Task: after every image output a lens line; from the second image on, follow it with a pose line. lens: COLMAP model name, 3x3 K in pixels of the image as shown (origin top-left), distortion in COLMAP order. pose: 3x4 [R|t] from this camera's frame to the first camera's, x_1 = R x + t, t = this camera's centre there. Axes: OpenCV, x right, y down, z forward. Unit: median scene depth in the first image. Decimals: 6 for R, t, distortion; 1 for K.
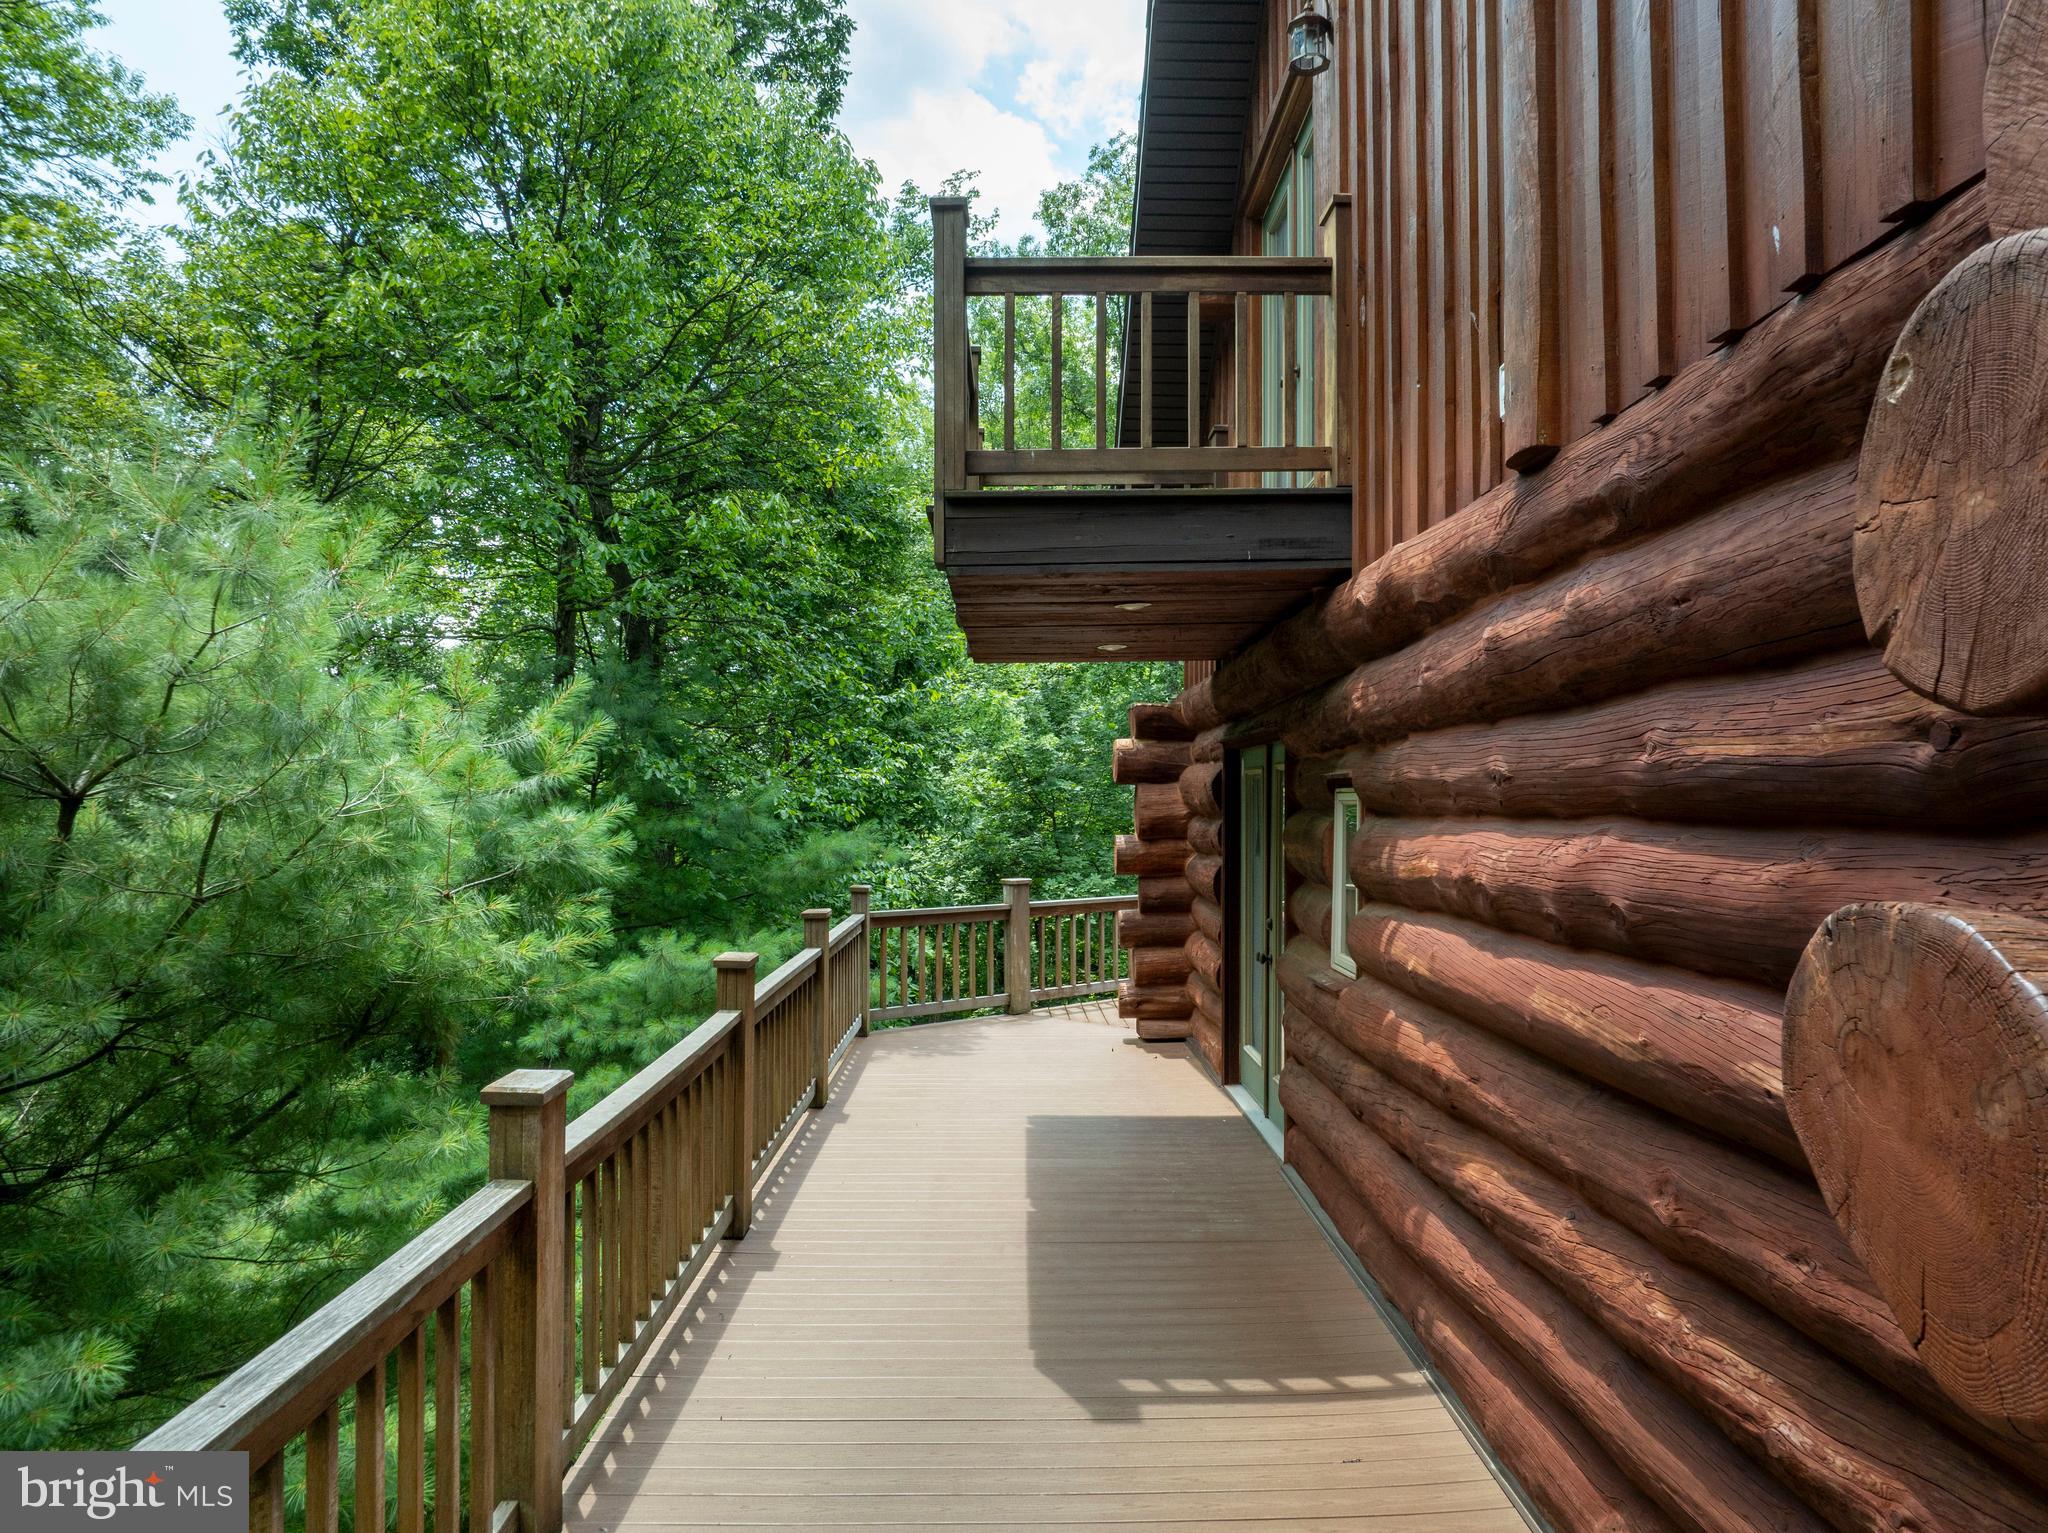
lens RADIAL K [[1439.6, 0, 1030.9], [0, 1439.6, 778.9], [0, 0, 1]] dist [-0.028871, -0.023037]
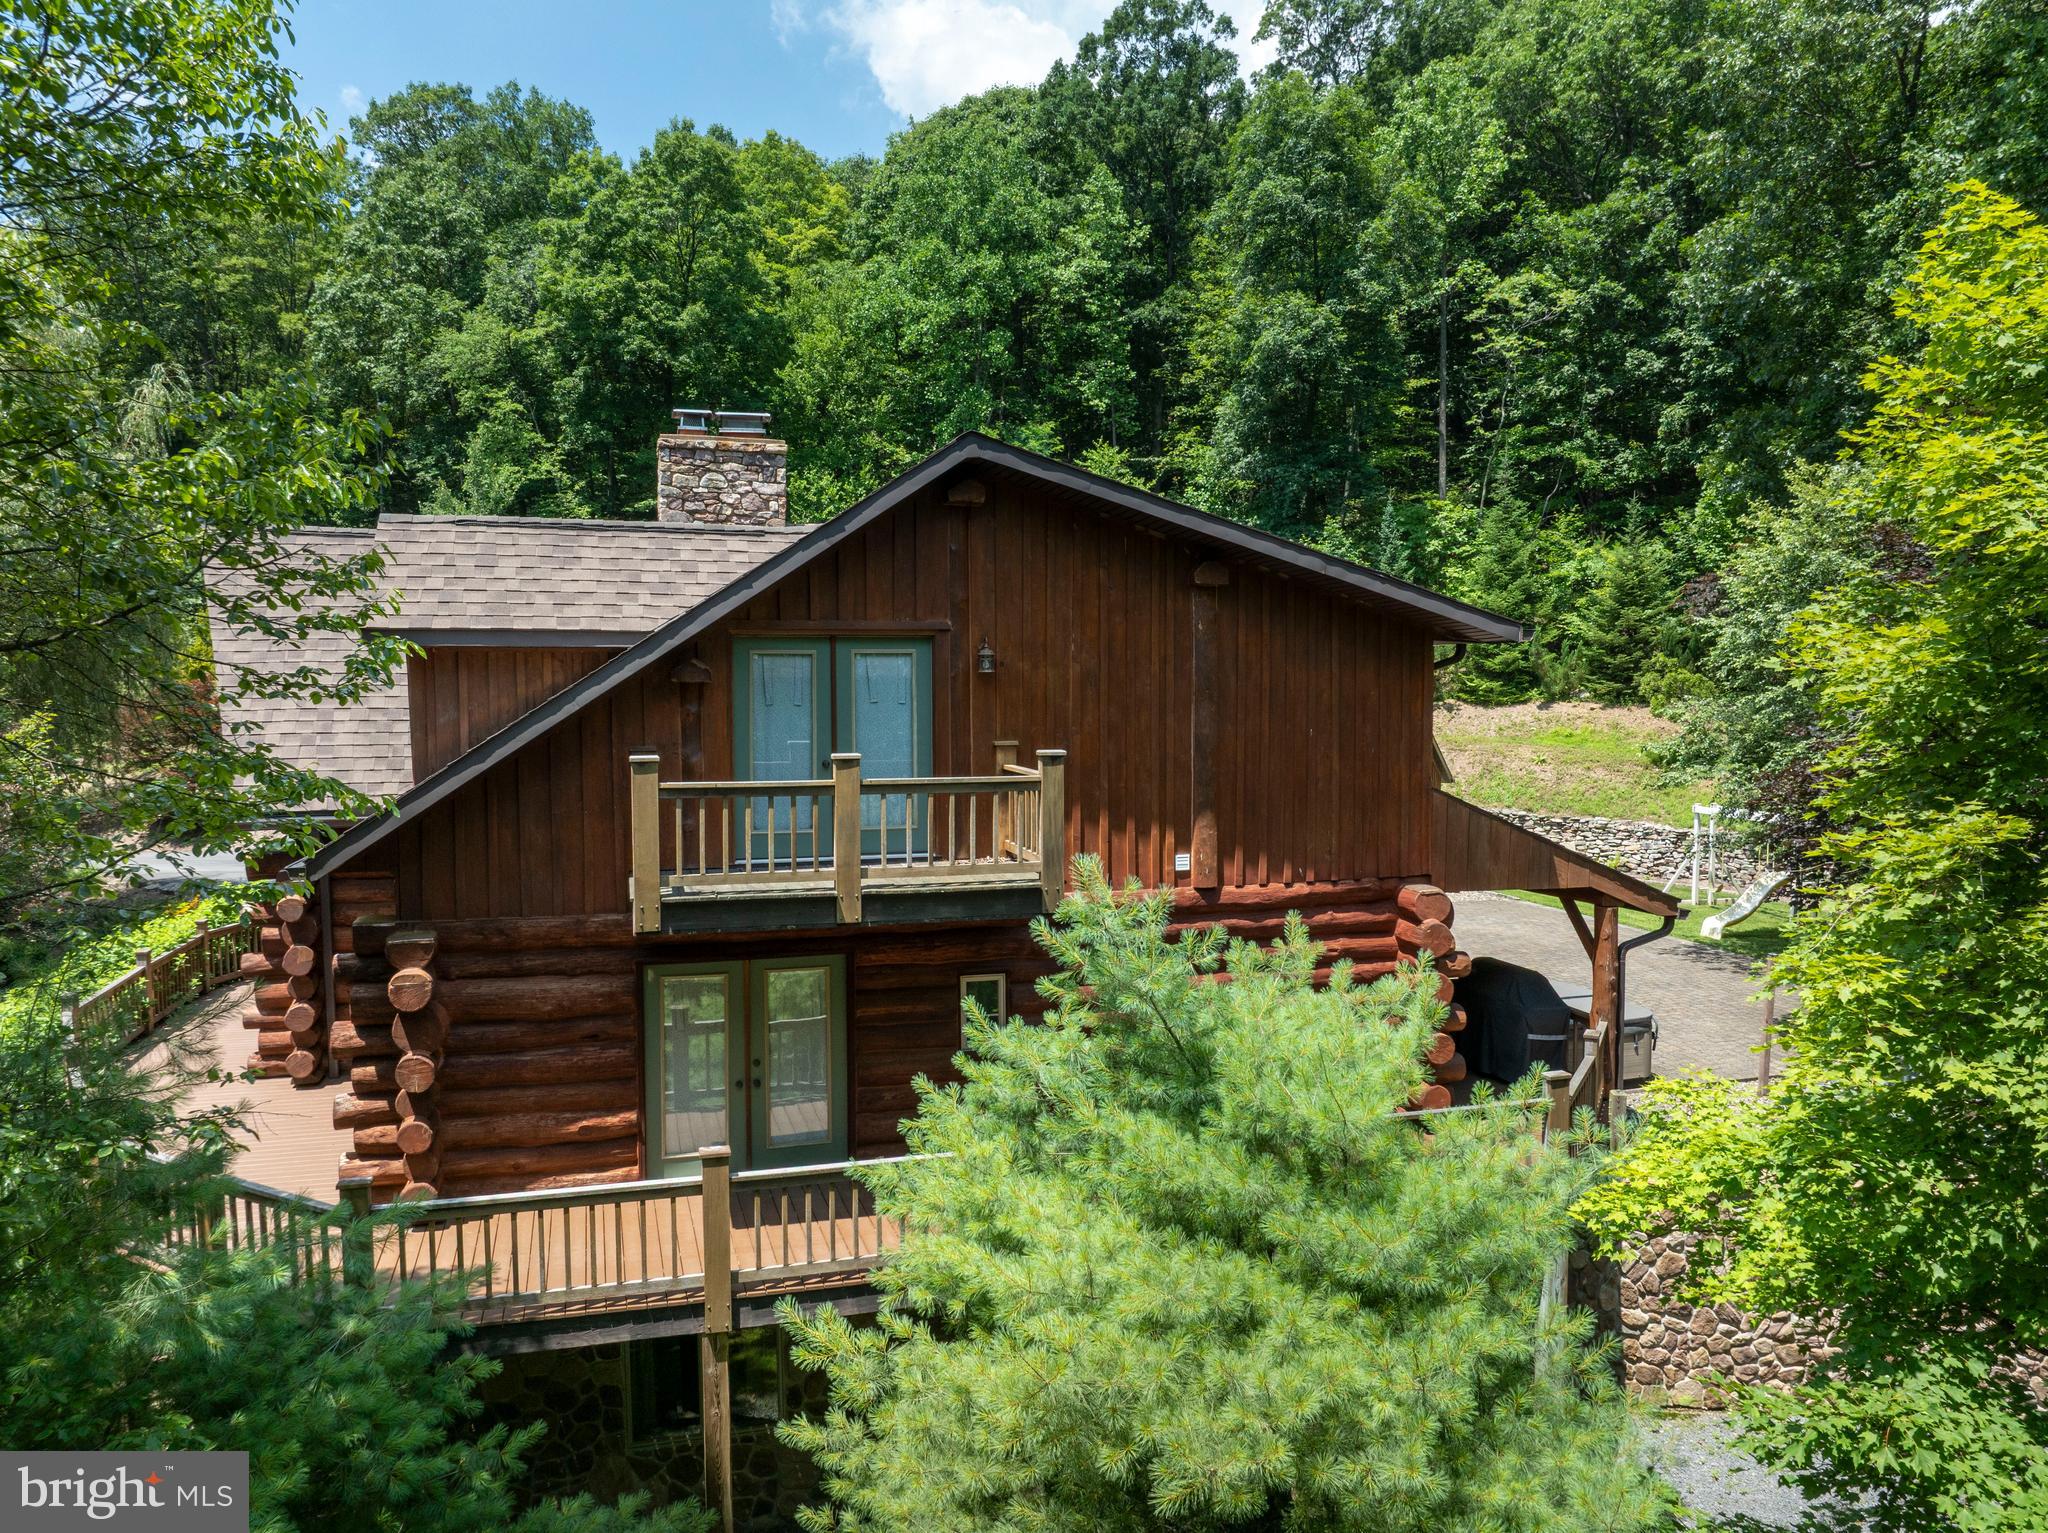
lens RADIAL K [[1439.6, 0, 1030.9], [0, 1439.6, 778.9], [0, 0, 1]] dist [-0.028871, -0.023037]
pose [[-0.257345, -0.060611, 0.964417, -2.667083], [-0.013347, 0.998159, 0.059170, -0.586764], [-0.966228, 0.002355, -0.257680, 1.935938]]
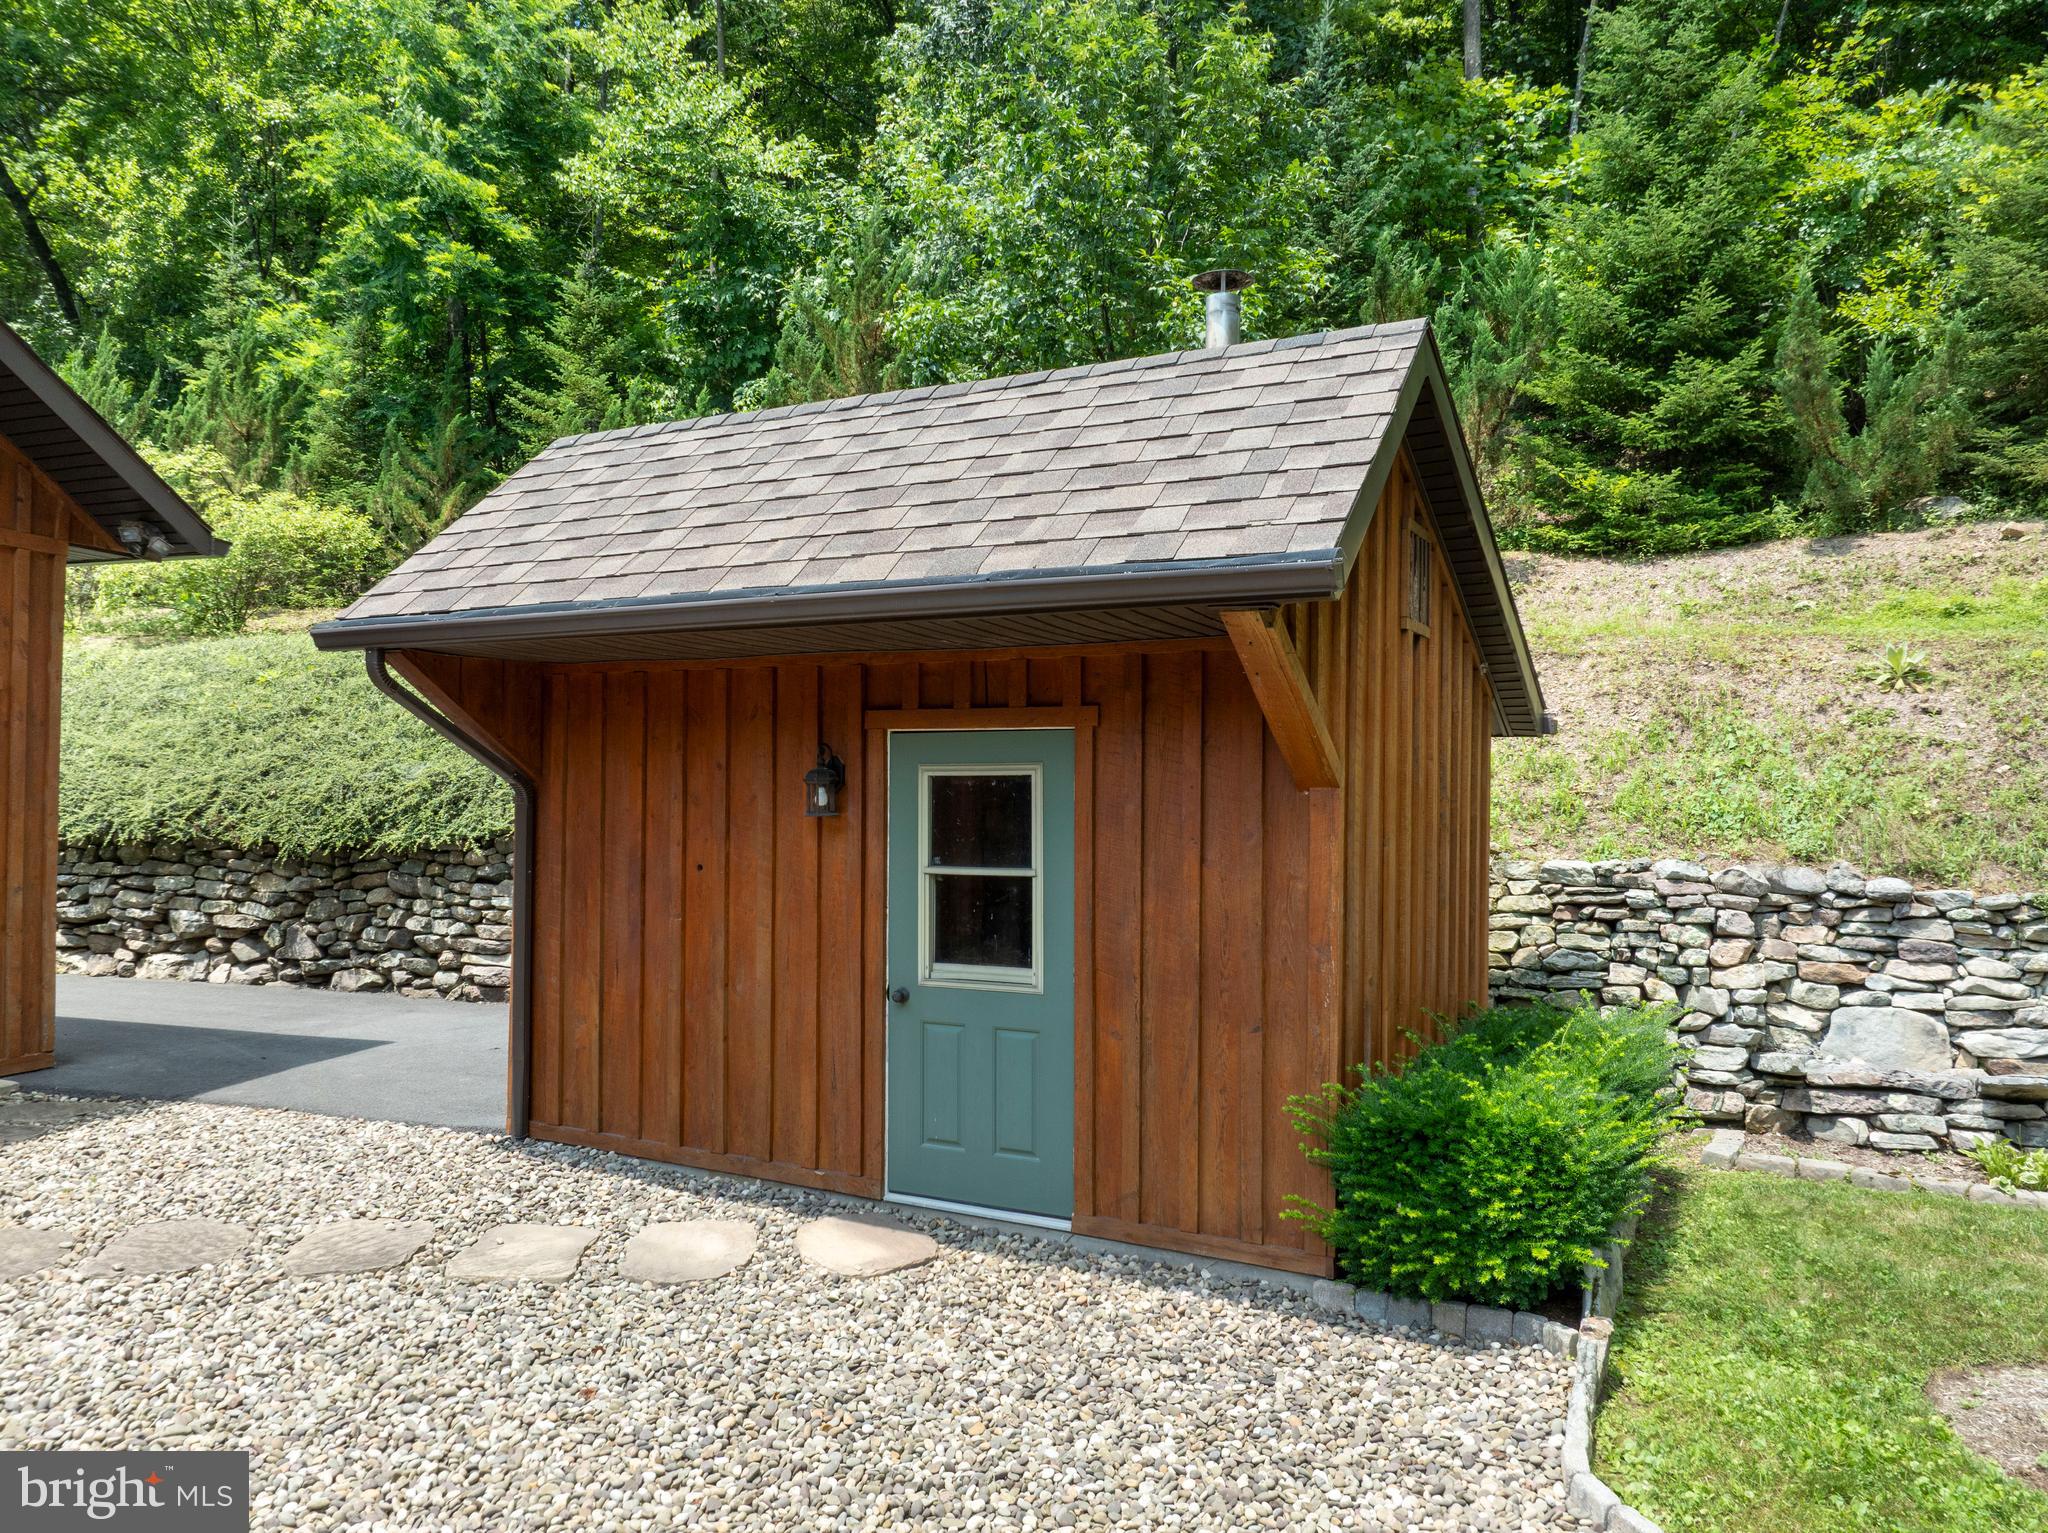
lens RADIAL K [[1439.6, 0, 1030.9], [0, 1439.6, 778.9], [0, 0, 1]] dist [-0.028871, -0.023037]
pose [[-0.235221, 0.009520, 0.971895, 3.866547], [-0.024220, 0.999584, -0.015653, 0.054413], [-0.971640, -0.027221, -0.234893, -1.963968]]
